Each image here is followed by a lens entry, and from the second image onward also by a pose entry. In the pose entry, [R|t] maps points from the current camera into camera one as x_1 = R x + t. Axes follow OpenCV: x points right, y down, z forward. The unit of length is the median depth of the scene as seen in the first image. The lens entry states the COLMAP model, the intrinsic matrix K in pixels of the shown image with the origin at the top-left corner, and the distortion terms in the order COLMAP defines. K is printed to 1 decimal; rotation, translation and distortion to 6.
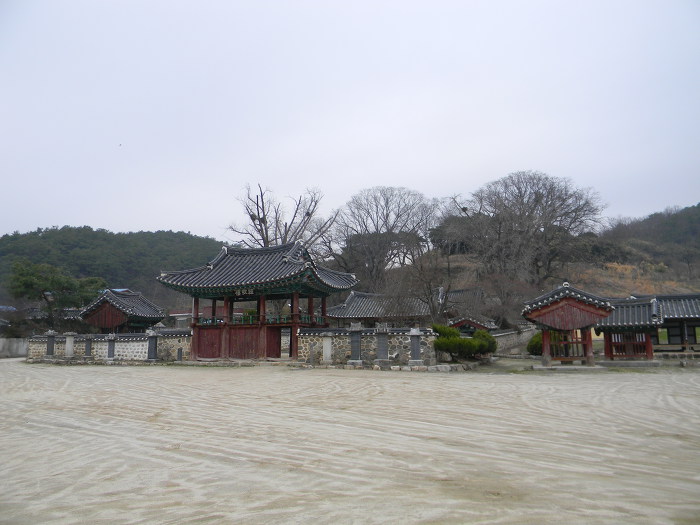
lens RADIAL K [[559.4, 0, 350.0], [0, 559.4, 262.5], [0, 0, 1]] dist [0.000752, -0.011471]
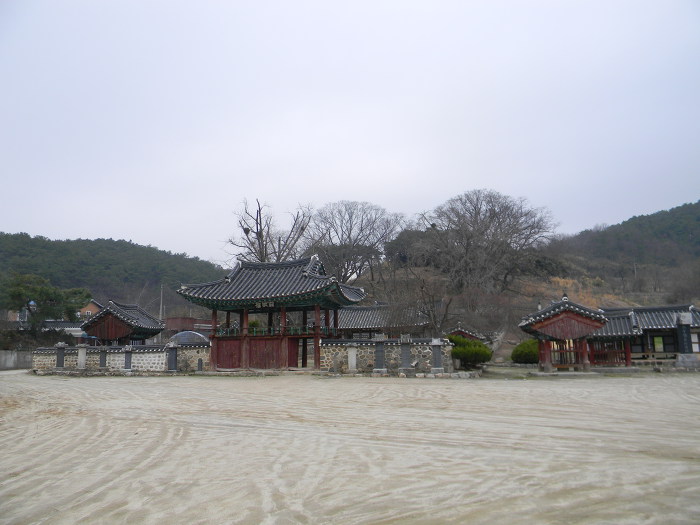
lens RADIAL K [[559.4, 0, 350.0], [0, 559.4, 262.5], [0, 0, 1]] dist [0.000752, -0.011471]
pose [[0.993672, 0.012047, 0.111672, -0.142009], [-0.009870, 0.999751, -0.020034, -0.006013], [-0.111885, 0.018805, 0.993543, -0.054174]]
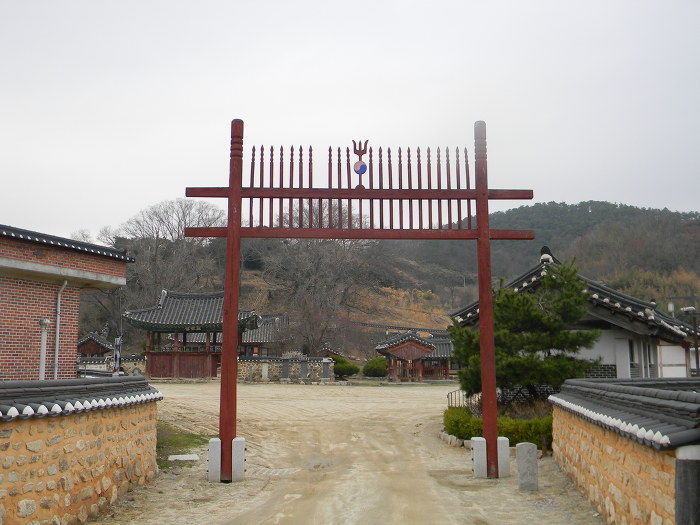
lens RADIAL K [[746.4, 0, 350.0], [0, 746.4, 262.5], [0, 0, 1]] dist [0.000495, -0.002031]
pose [[0.908802, 0.065909, 0.411990, -0.569782], [-0.068670, 0.997606, -0.008116, -0.111319], [-0.411538, -0.020915, 0.911152, -0.753229]]
